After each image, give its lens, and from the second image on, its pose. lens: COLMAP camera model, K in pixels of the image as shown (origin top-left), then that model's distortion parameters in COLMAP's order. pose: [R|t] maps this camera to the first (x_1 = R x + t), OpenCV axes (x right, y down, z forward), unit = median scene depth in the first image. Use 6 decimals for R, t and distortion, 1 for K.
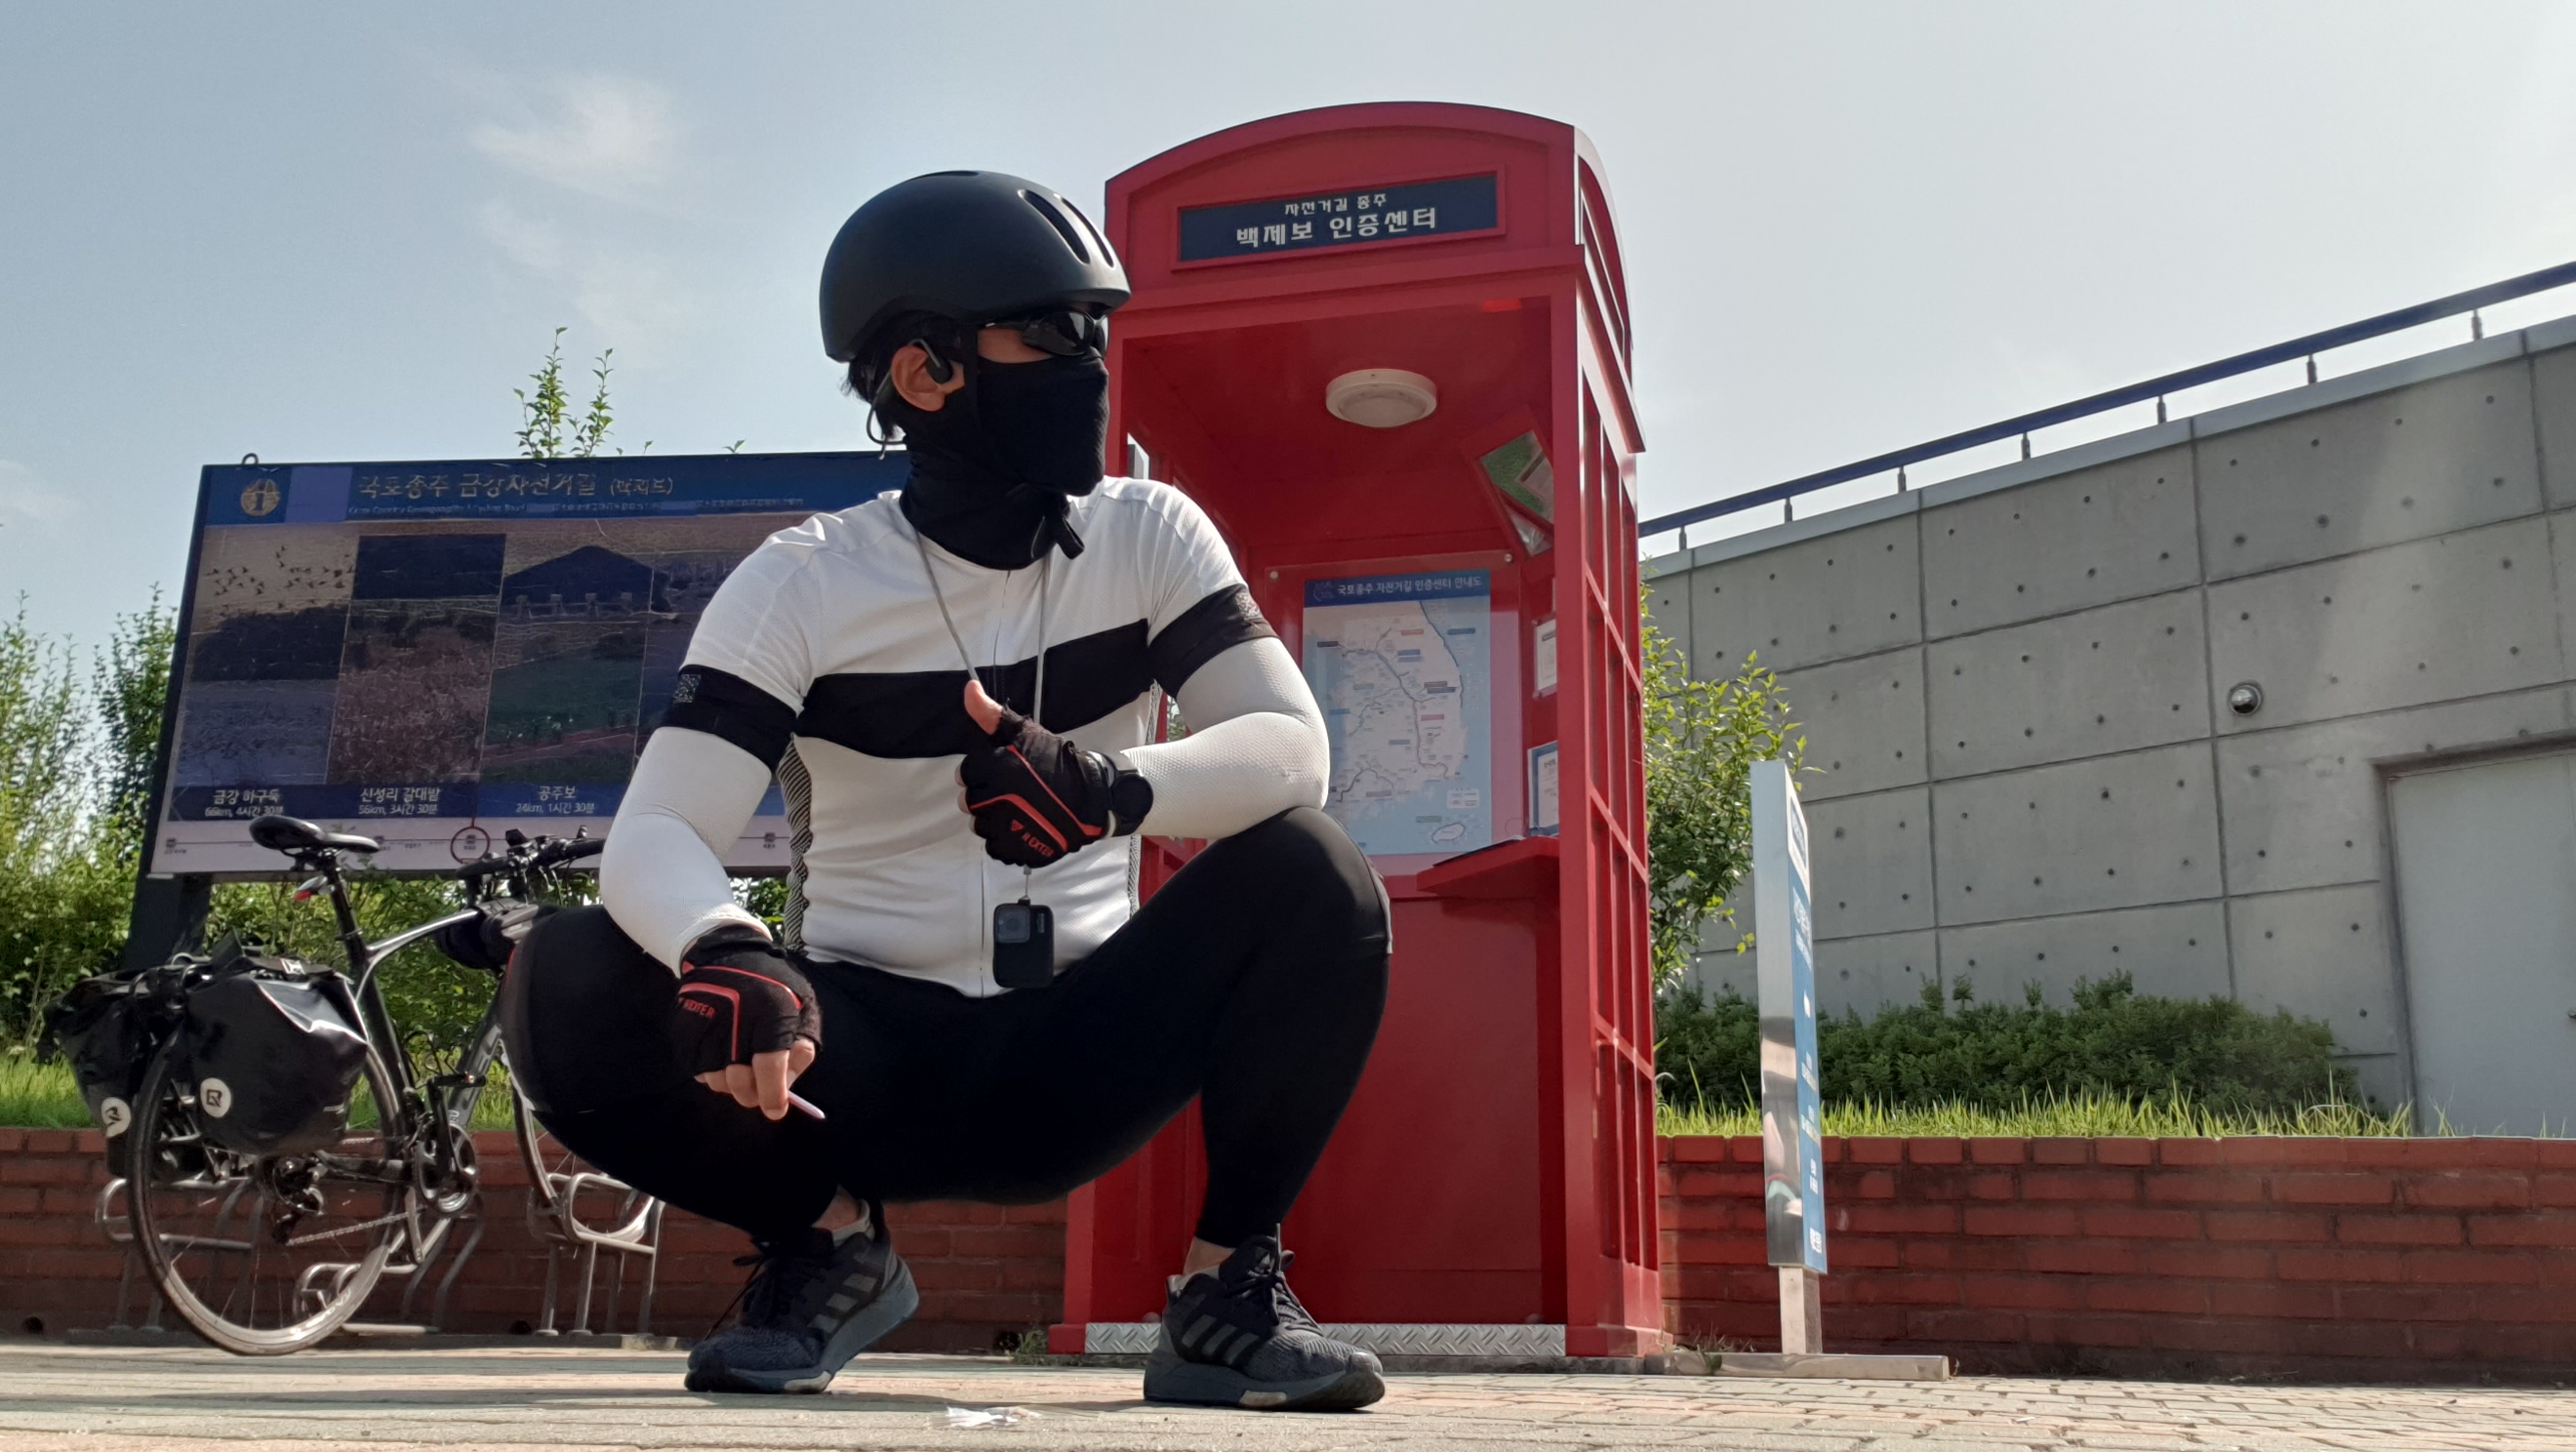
lens RADIAL K [[2375.5, 0, 1288.0], [0, 2375.5, 726.0], [0, 0, 1]] dist [0.068279, -0.018532]
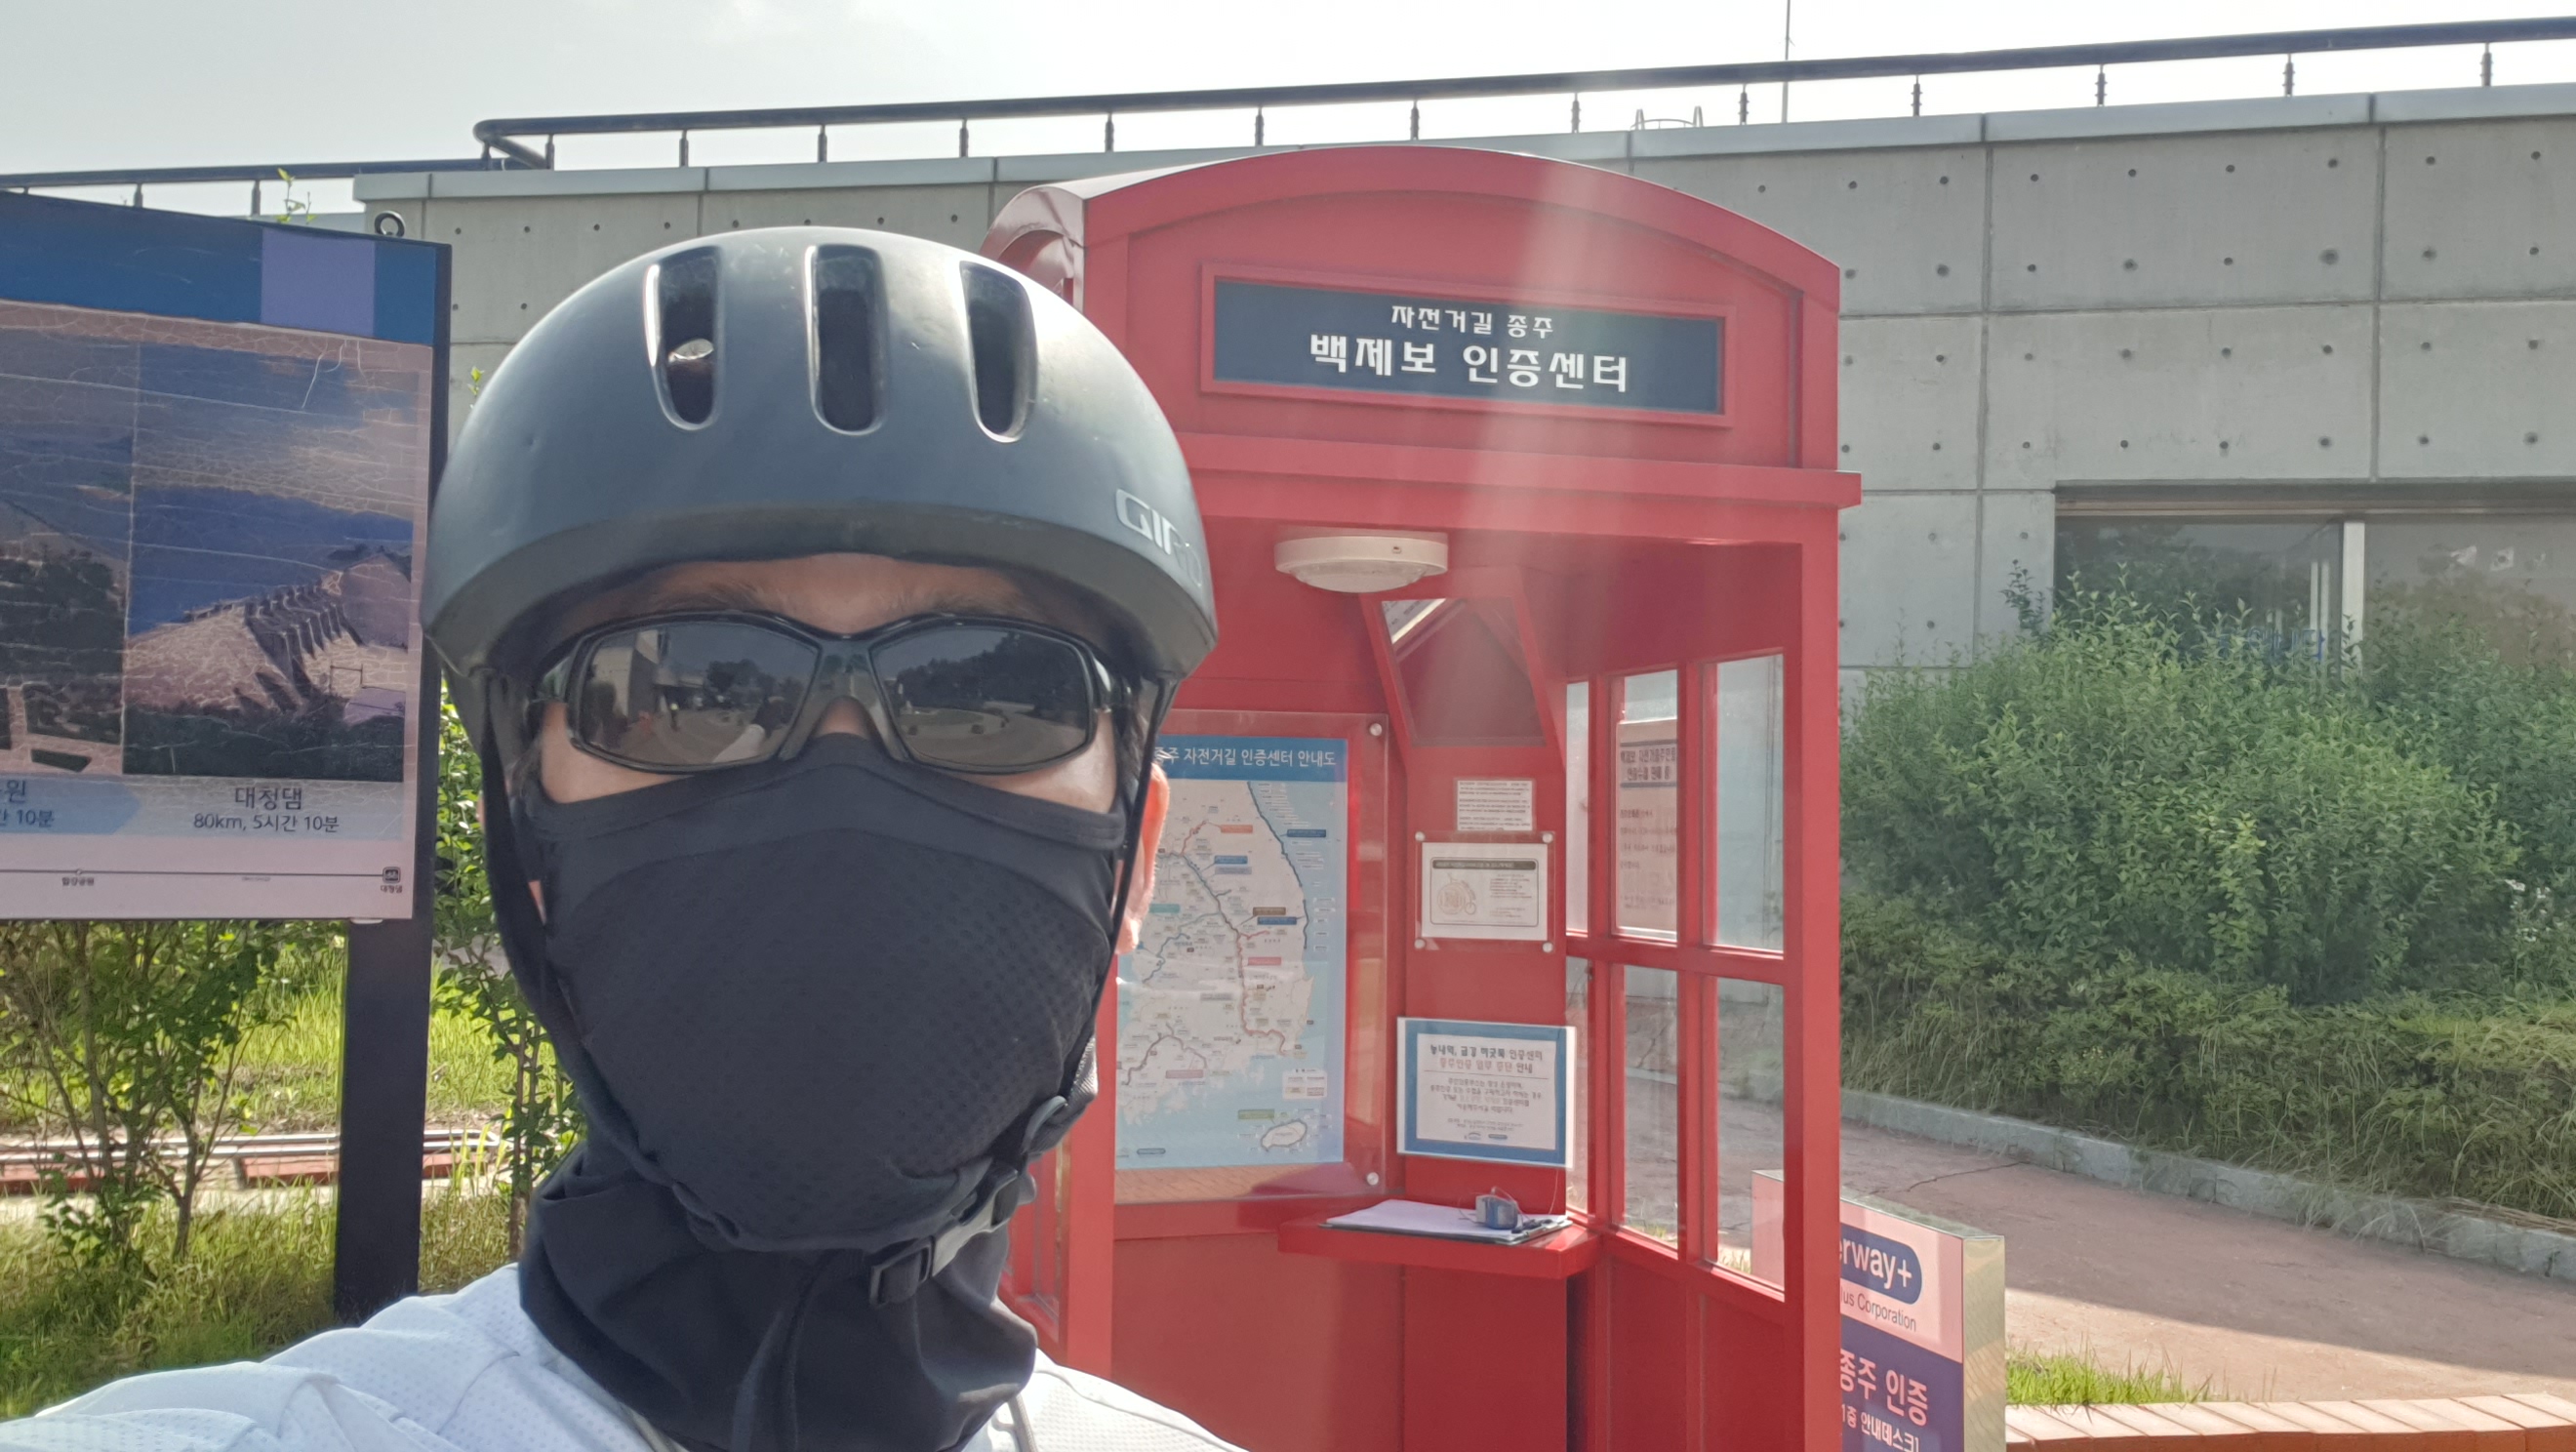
lens RADIAL K [[2375.5, 0, 1288.0], [0, 2375.5, 726.0], [0, 0, 1]] dist [0.068279, -0.018532]
pose [[0.849634, 0.019635, 0.527007, -0.334580], [-0.136293, 0.973533, 0.183458, -0.221854], [-0.509456, -0.227700, 0.829823, 0.495716]]
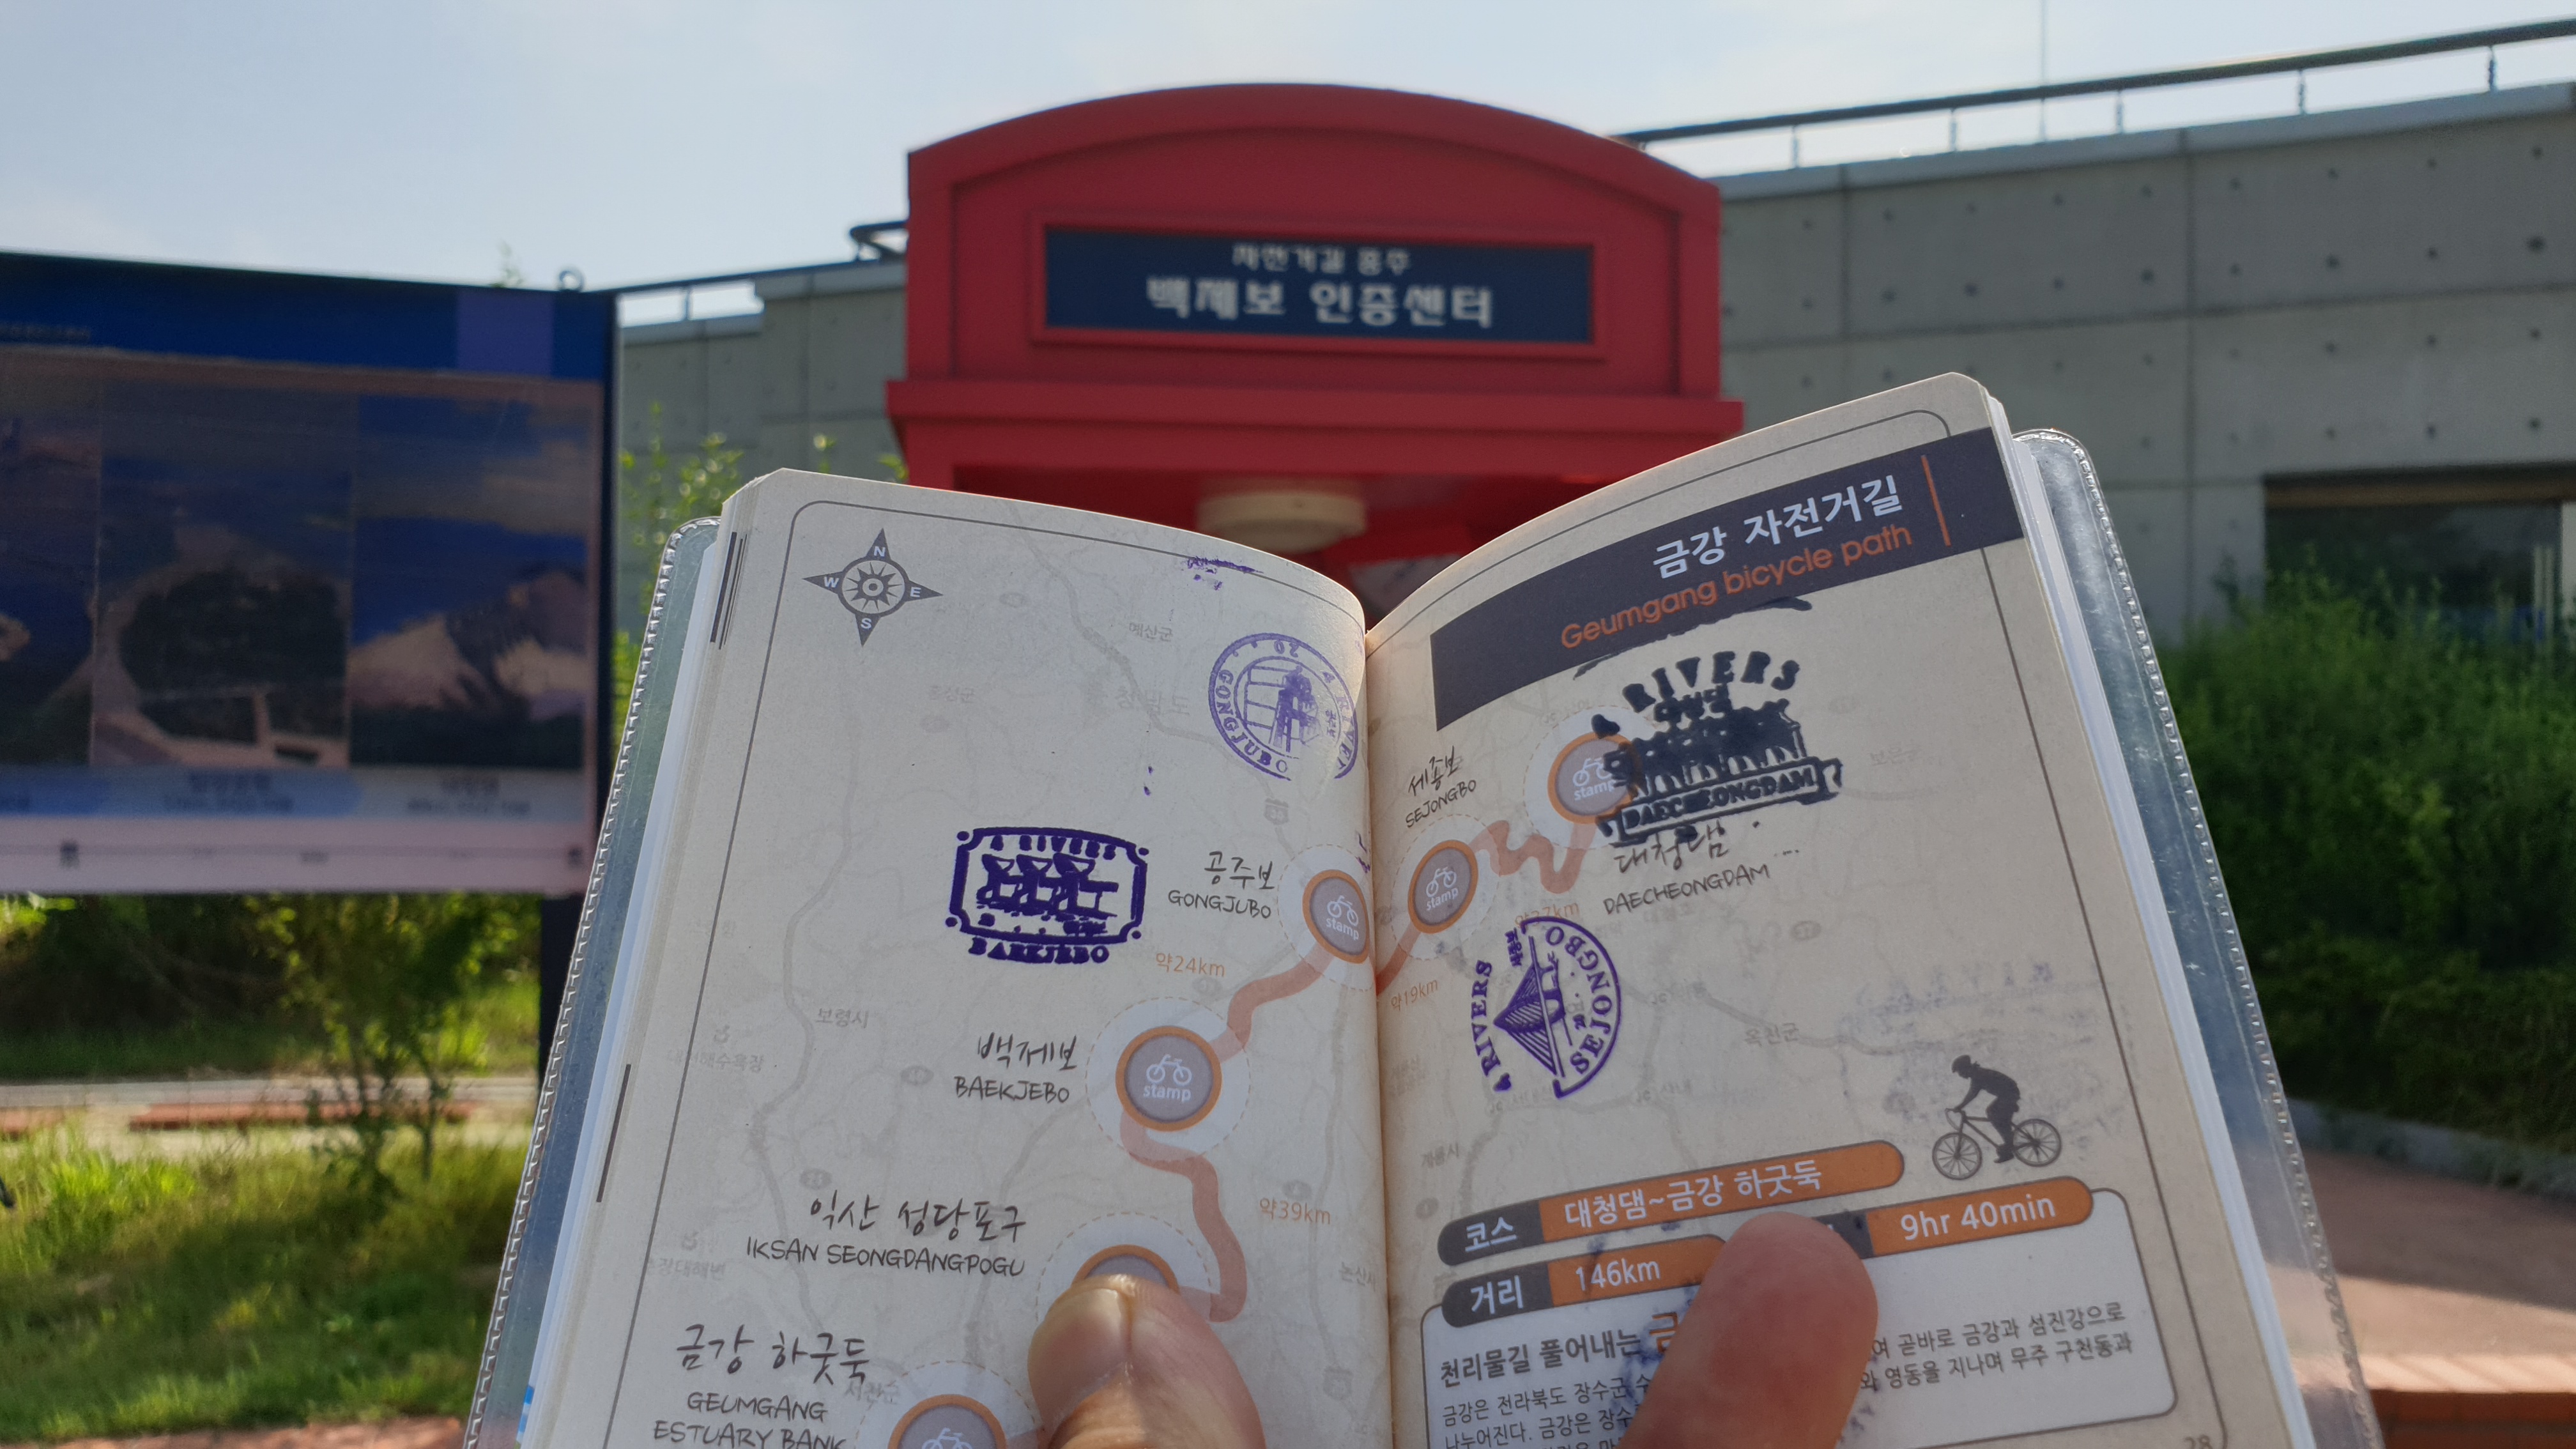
lens RADIAL K [[2068.6, 0, 1297.4], [0, 2068.6, 771.2], [0, 0, 1]] dist [0.008778, -0.008050]
pose [[0.924014, -0.004778, 0.382328, -0.182461], [-0.084494, 0.972650, 0.216363, -0.204397], [-0.372905, -0.232227, 0.898339, 0.505989]]
